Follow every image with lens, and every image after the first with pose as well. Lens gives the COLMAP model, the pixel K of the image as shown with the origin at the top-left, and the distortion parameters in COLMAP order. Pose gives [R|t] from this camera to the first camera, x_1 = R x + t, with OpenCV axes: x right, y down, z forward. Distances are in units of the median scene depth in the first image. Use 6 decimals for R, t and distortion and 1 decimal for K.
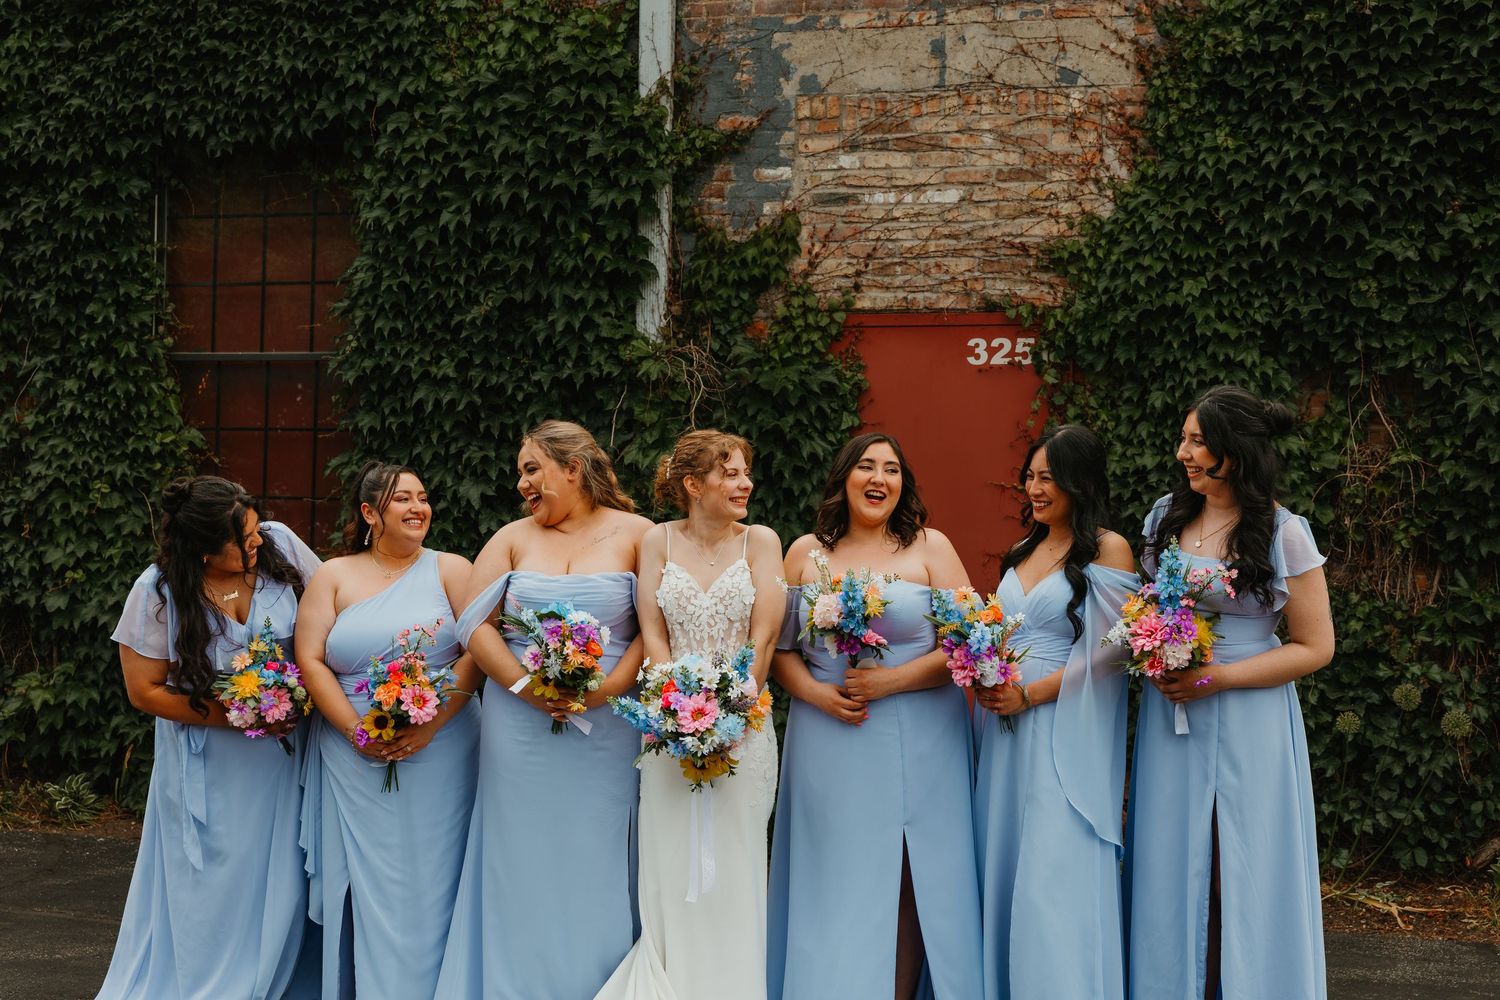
lens RADIAL K [[2116.8, 0, 750.0], [0, 2116.8, 500.0], [0, 0, 1]] dist [0.011907, 0.042592]
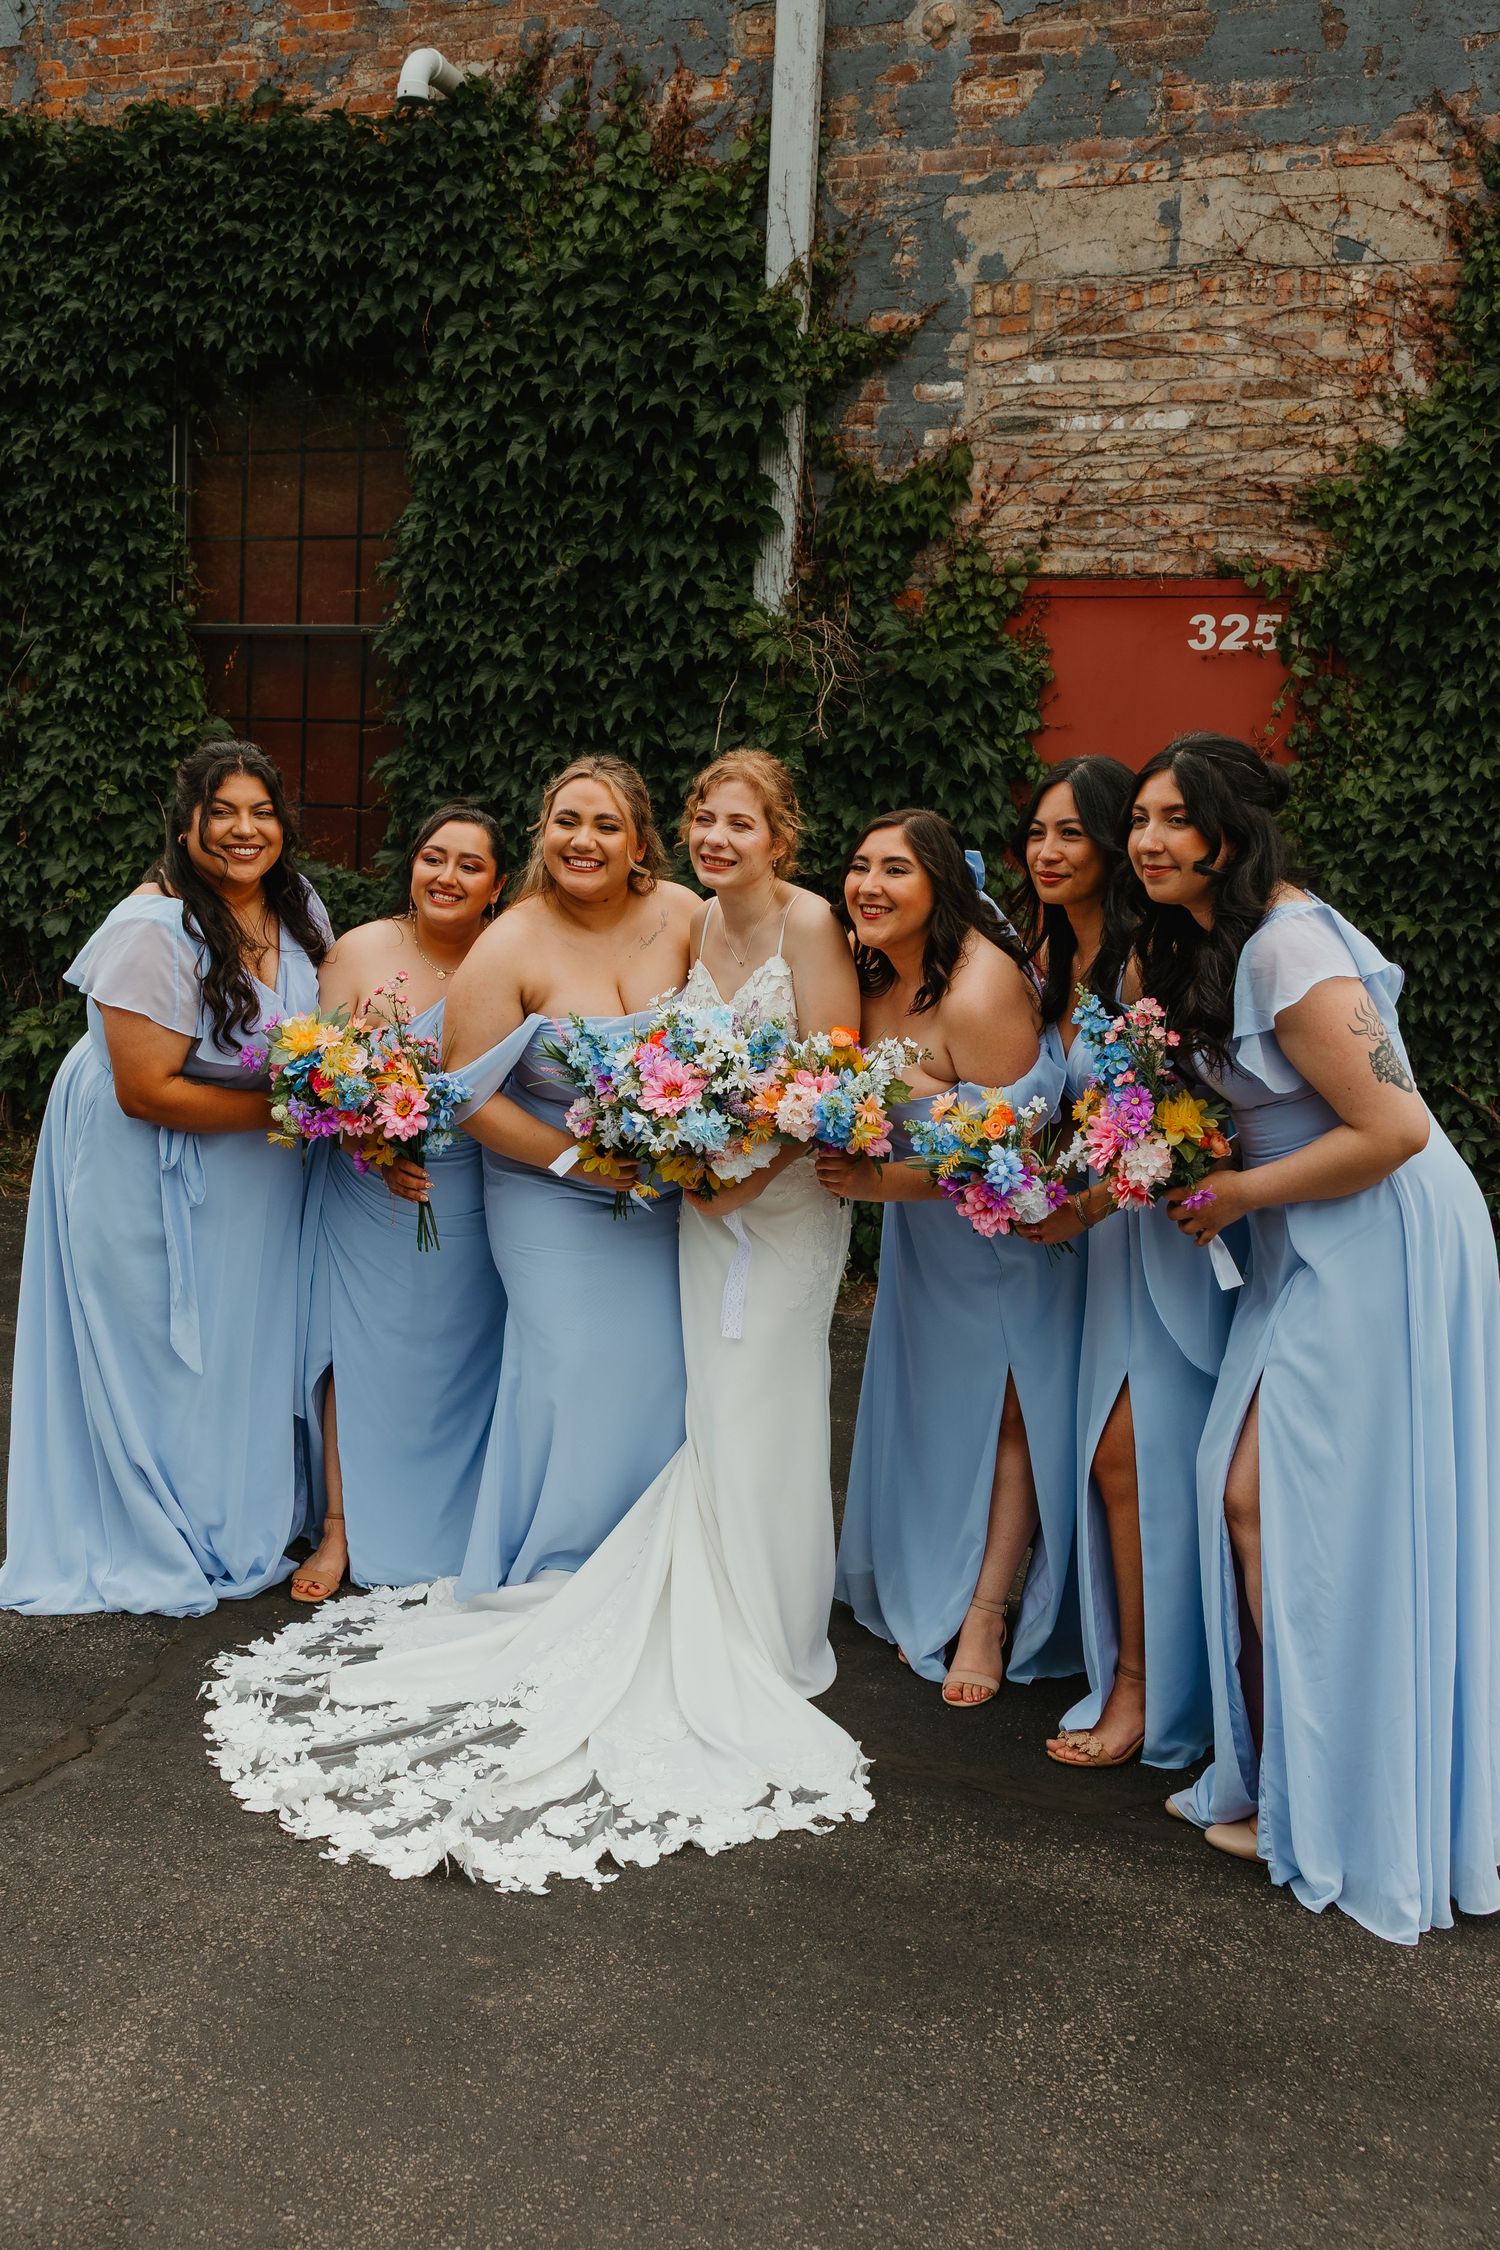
lens RADIAL K [[2145.3, 0, 663.2], [0, 2145.3, 1075.8], [0, 0, 1]] dist [-0.003519, 0.024158]
pose [[0.992344, 0.036474, -0.117999, 0.012787], [-0.020950, 0.991264, 0.130217, -0.009017], [0.121718, -0.126748, 0.984439, 0.204200]]
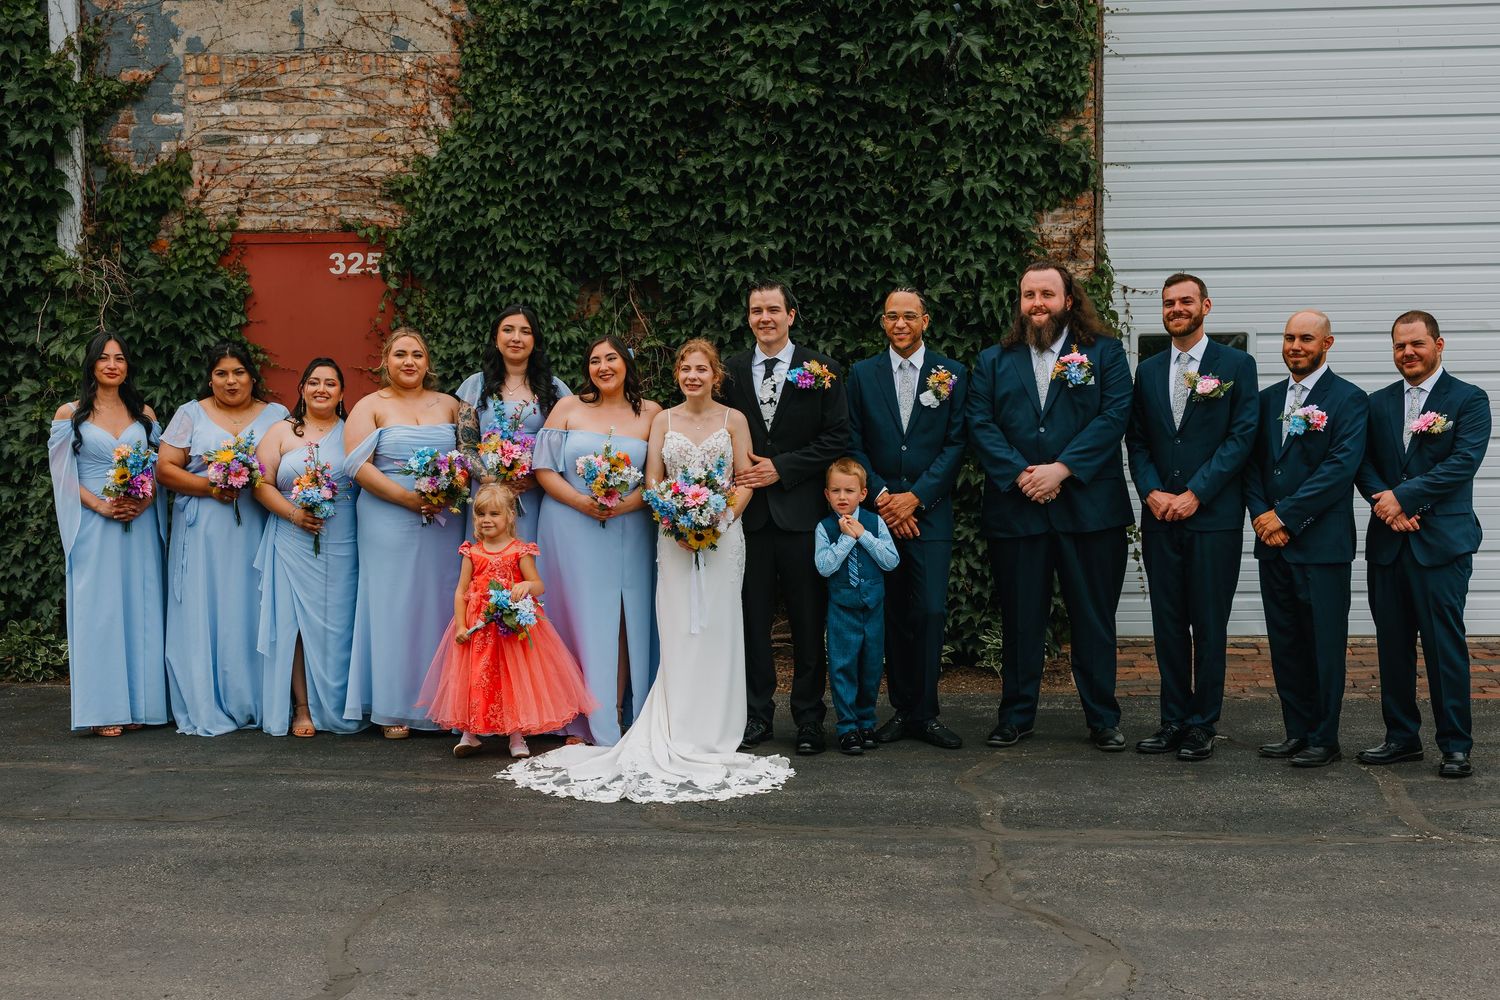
lens RADIAL K [[1908.8, 0, 751.2], [0, 1908.8, 566.9], [0, 0, 1]] dist [0.002172, 0.044586]
pose [[0.980225, -0.037405, 0.194317, 0.120276], [0.018282, 0.994891, 0.099288, 0.001810], [-0.197038, -0.093772, 0.975901, -0.183334]]
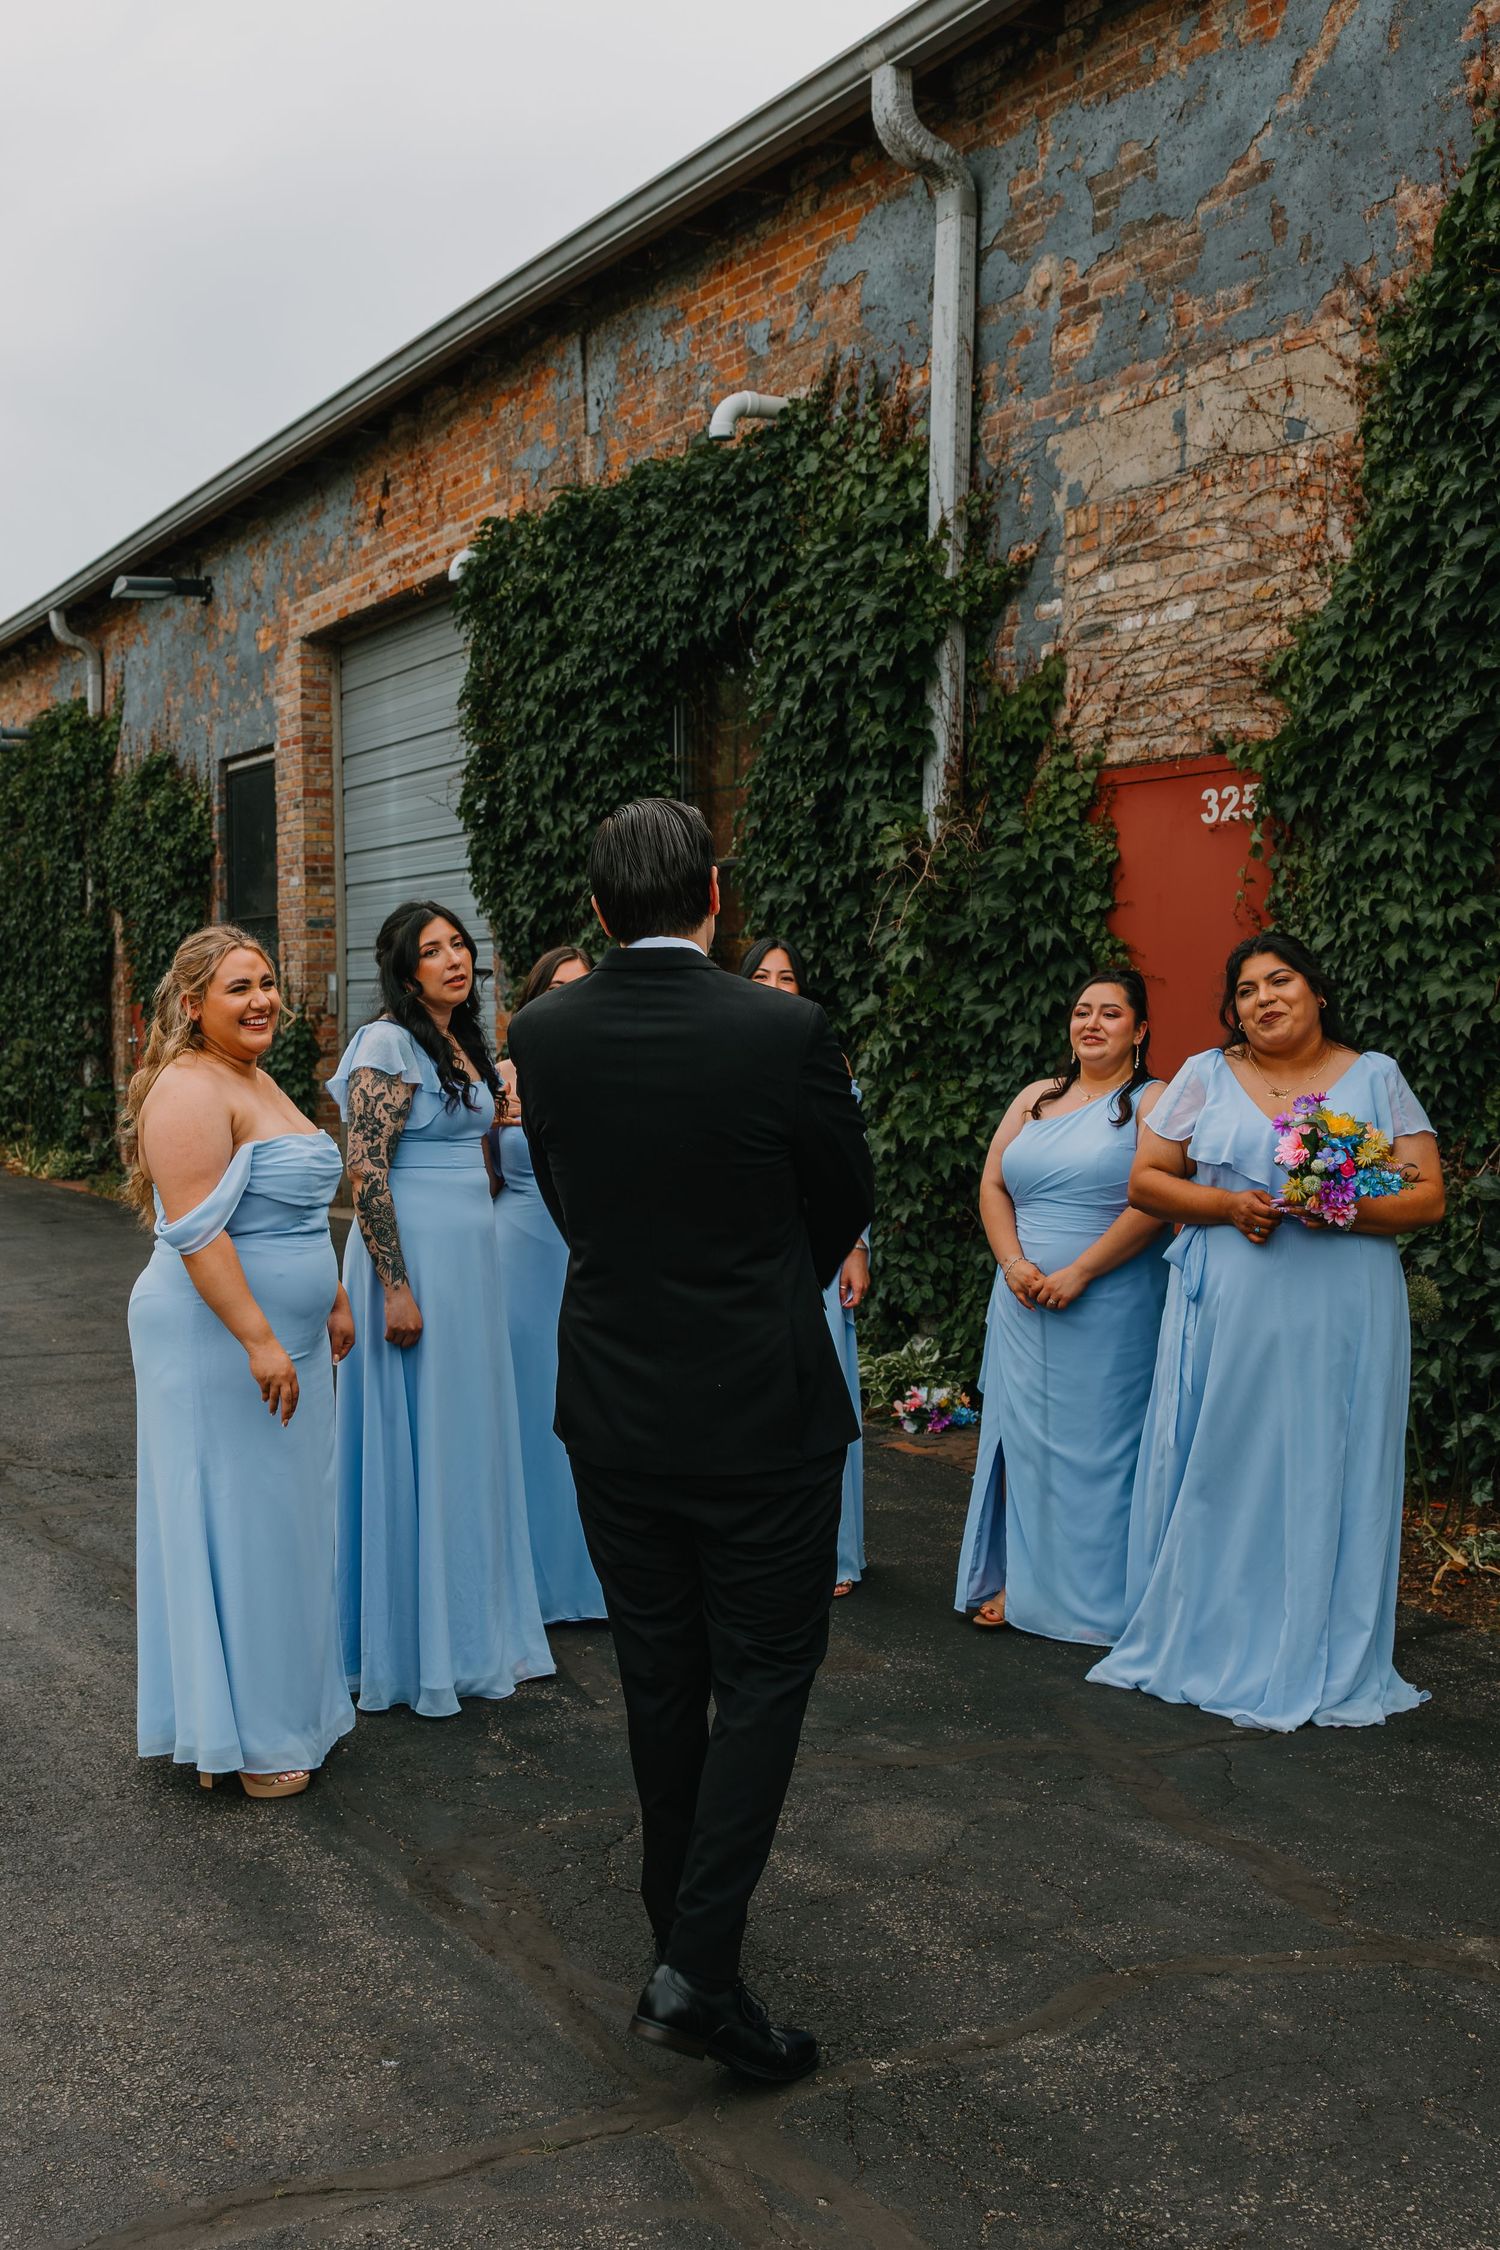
lens RADIAL K [[2390.5, 0, 644.8], [0, 2390.5, 1158.4], [0, 0, 1]] dist [0.005141, 0.016147]
pose [[0.671212, 0.026506, -0.740791, 0.623054], [0.031794, 0.997411, 0.064496, -0.003455], [0.740583, -0.066843, 0.668632, 0.238719]]
